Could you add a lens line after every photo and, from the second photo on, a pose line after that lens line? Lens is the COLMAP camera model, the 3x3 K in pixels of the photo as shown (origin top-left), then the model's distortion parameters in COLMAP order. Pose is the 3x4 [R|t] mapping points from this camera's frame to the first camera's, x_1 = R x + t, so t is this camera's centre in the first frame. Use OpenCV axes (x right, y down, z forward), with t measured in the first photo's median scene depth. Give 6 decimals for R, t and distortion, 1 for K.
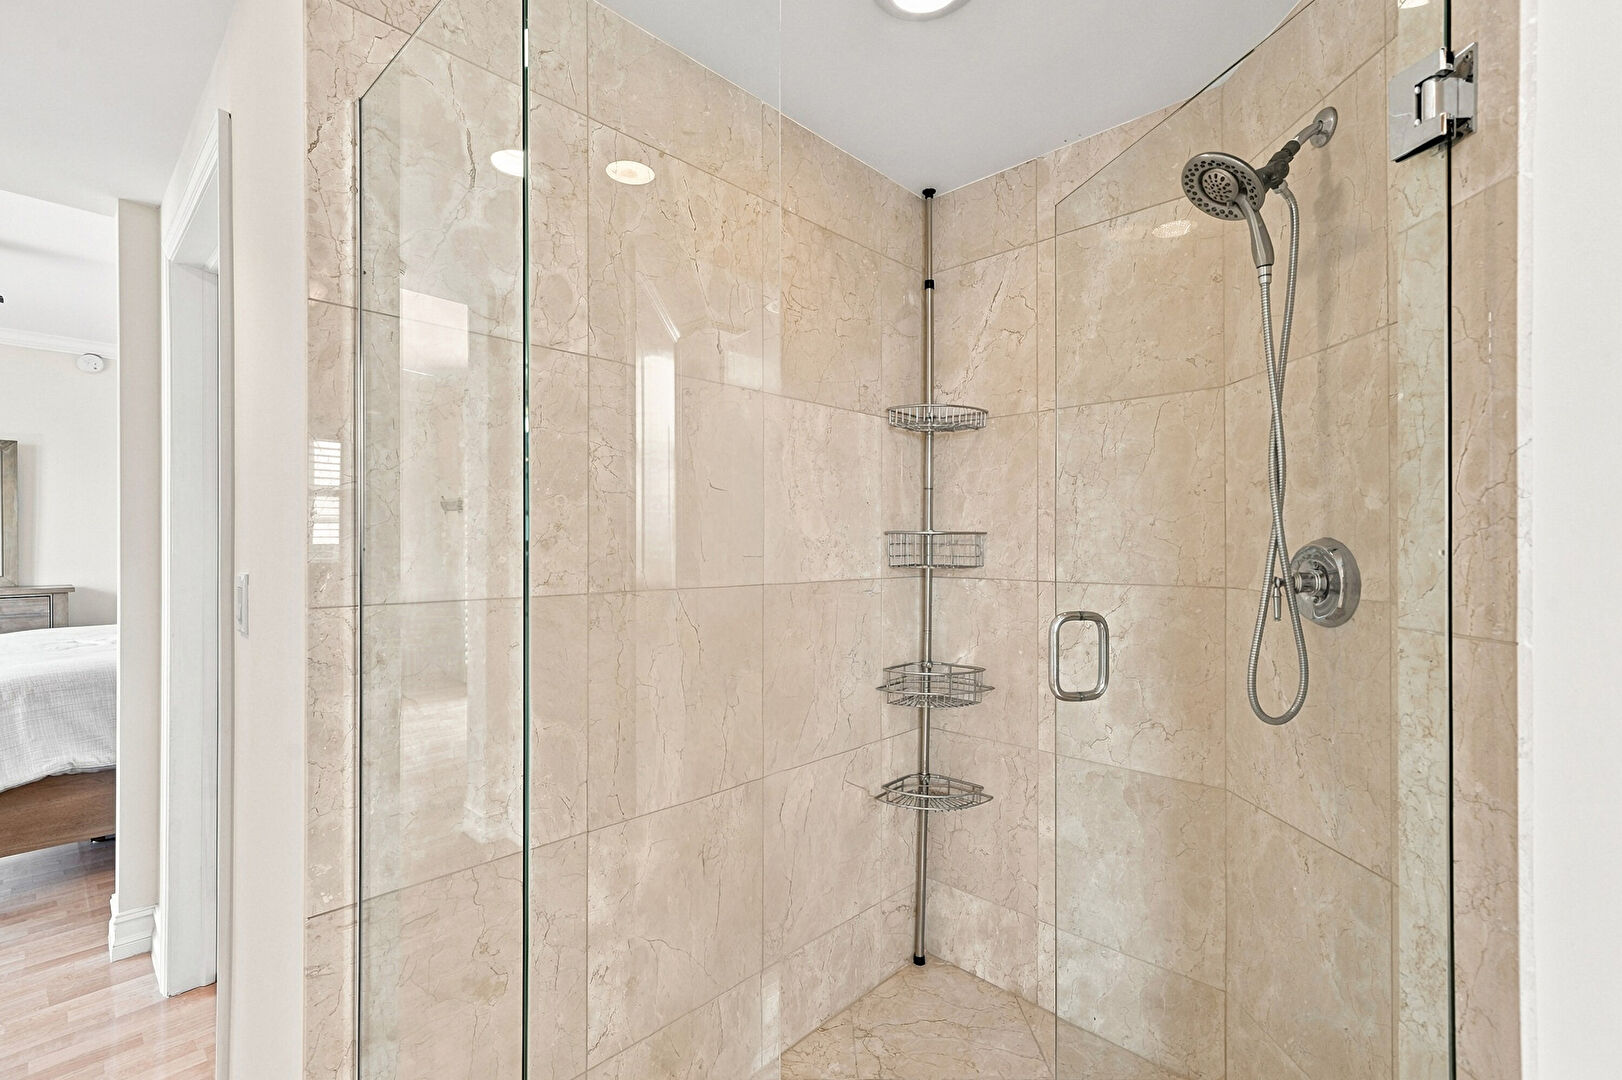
lens RADIAL K [[733.4, 0, 803.5], [0, 733.4, 544.1], [0, 0, 1]] dist [0.009083, 0.000909]
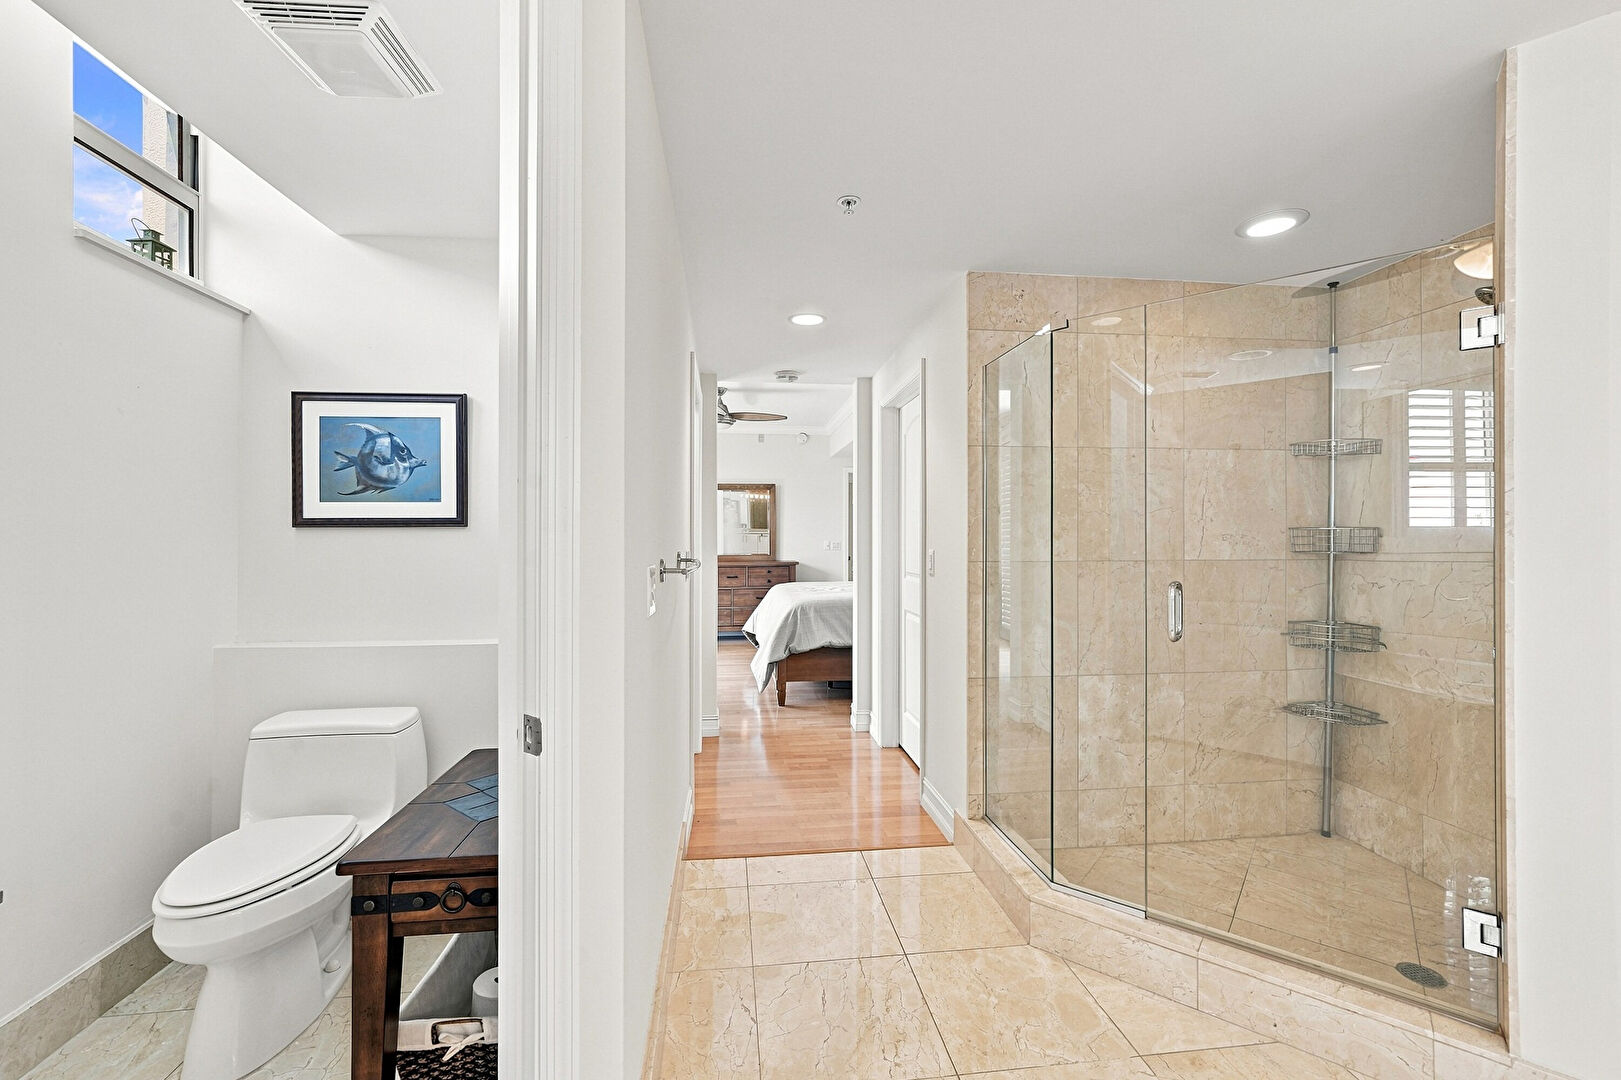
lens RADIAL K [[732.9, 0, 803.0], [0, 732.9, 544.1], [0, 0, 1]] dist [0.009083, 0.000909]
pose [[0.780765, 0.003251, -0.624816, 0.266126], [0.002963, 0.999956, 0.008905, -0.000871], [0.624817, -0.008804, 0.780721, -0.740578]]
